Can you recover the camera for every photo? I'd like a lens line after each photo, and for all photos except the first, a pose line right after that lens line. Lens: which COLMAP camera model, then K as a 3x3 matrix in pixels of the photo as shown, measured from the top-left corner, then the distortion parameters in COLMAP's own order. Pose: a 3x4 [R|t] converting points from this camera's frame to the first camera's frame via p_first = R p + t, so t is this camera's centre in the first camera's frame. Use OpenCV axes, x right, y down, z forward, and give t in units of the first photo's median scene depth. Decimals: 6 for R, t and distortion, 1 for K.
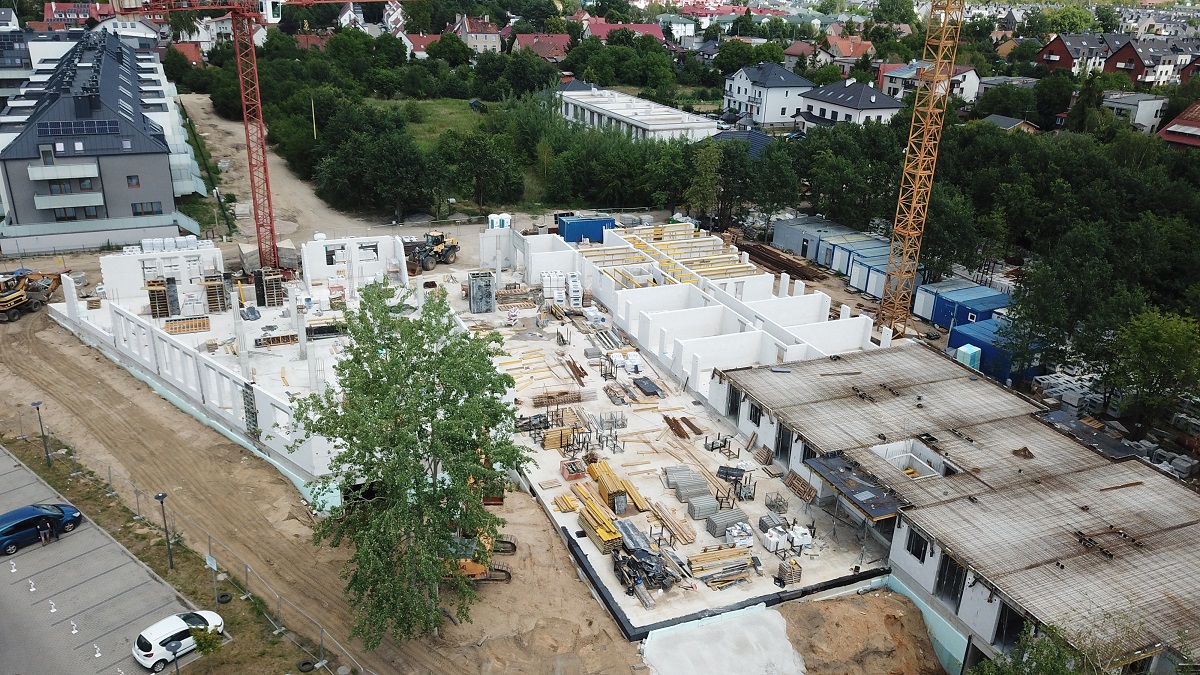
lens RADIAL K [[917.4, 0, 593.2], [0, 917.4, 343.2], [0, 0, 1]] dist [0.029419, -0.036108]
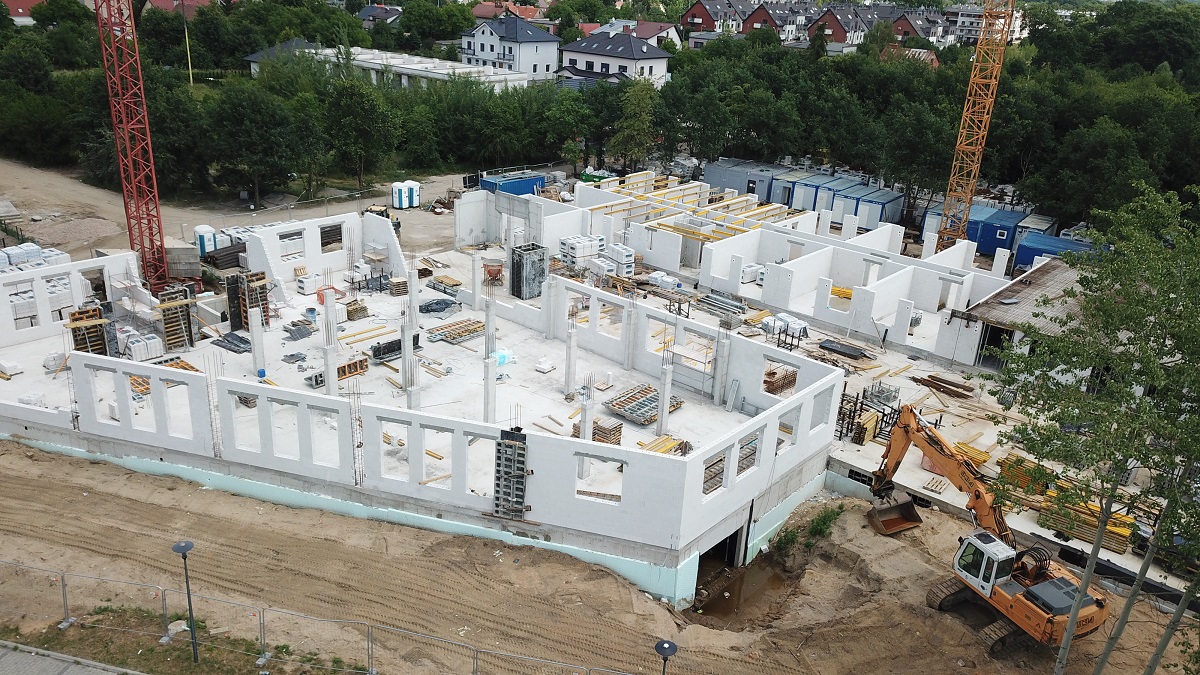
lens RADIAL K [[917.4, 0, 593.6], [0, 917.4, 345.5], [0, 0, 1]] dist [0.029419, -0.036108]
pose [[0.896067, -0.155558, 0.415772, -0.329222], [0.148520, 0.987673, 0.049443, -0.019925], [-0.418338, 0.017446, 0.908124, 0.244623]]
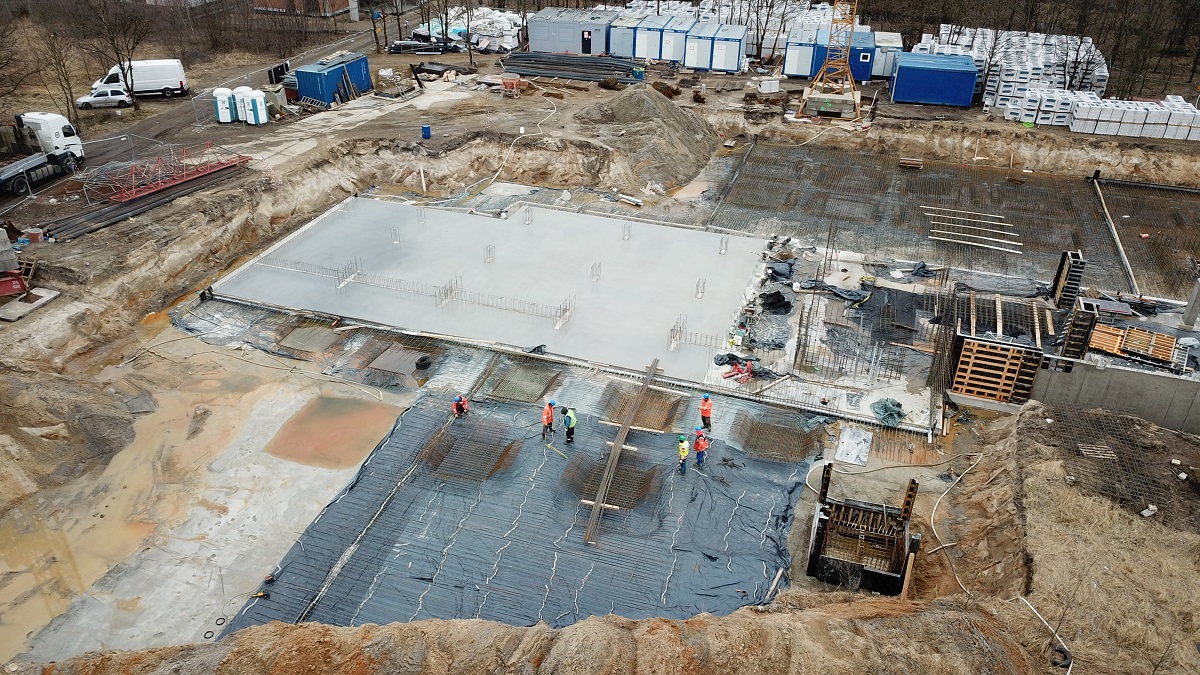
lens RADIAL K [[917.4, 0, 589.3], [0, 917.4, 344.1], [0, 0, 1]] dist [0.029419, -0.036108]
pose [[0.665471, -0.401487, 0.629250, -0.416287], [0.294072, 0.915859, 0.273356, -0.083666], [-0.686054, 0.003134, 0.727544, 0.411056]]
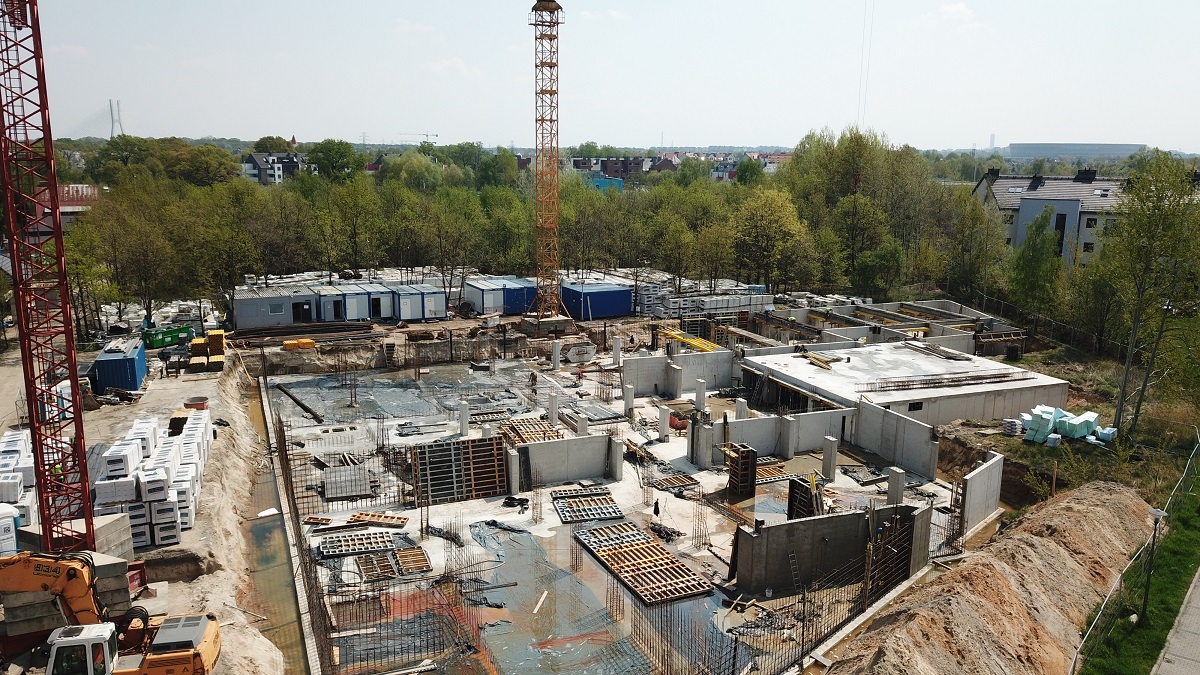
lens RADIAL K [[917.4, 0, 599.0], [0, 917.4, 342.4], [0, 0, 1]] dist [0.029419, -0.036108]
pose [[0.008497, -0.237086, 0.971451, -0.649920], [0.371648, 0.902646, 0.217043, -0.168851], [-0.928335, 0.359194, 0.095782, 0.687106]]
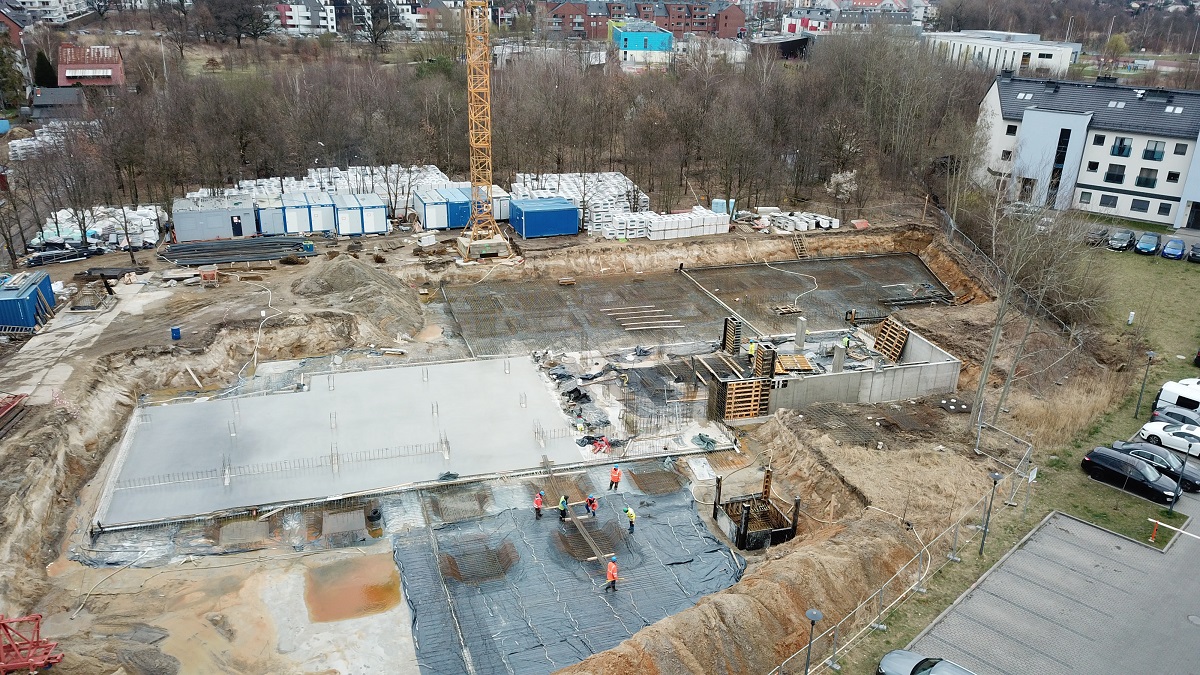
lens RADIAL K [[917.4, 0, 598.4], [0, 917.4, 338.8], [0, 0, 1]] dist [0.029419, -0.036108]
pose [[0.110856, -0.397634, 0.910823, -0.606265], [0.361162, 0.869933, 0.335826, -0.188843], [-0.925890, 0.291726, 0.240048, 0.516376]]
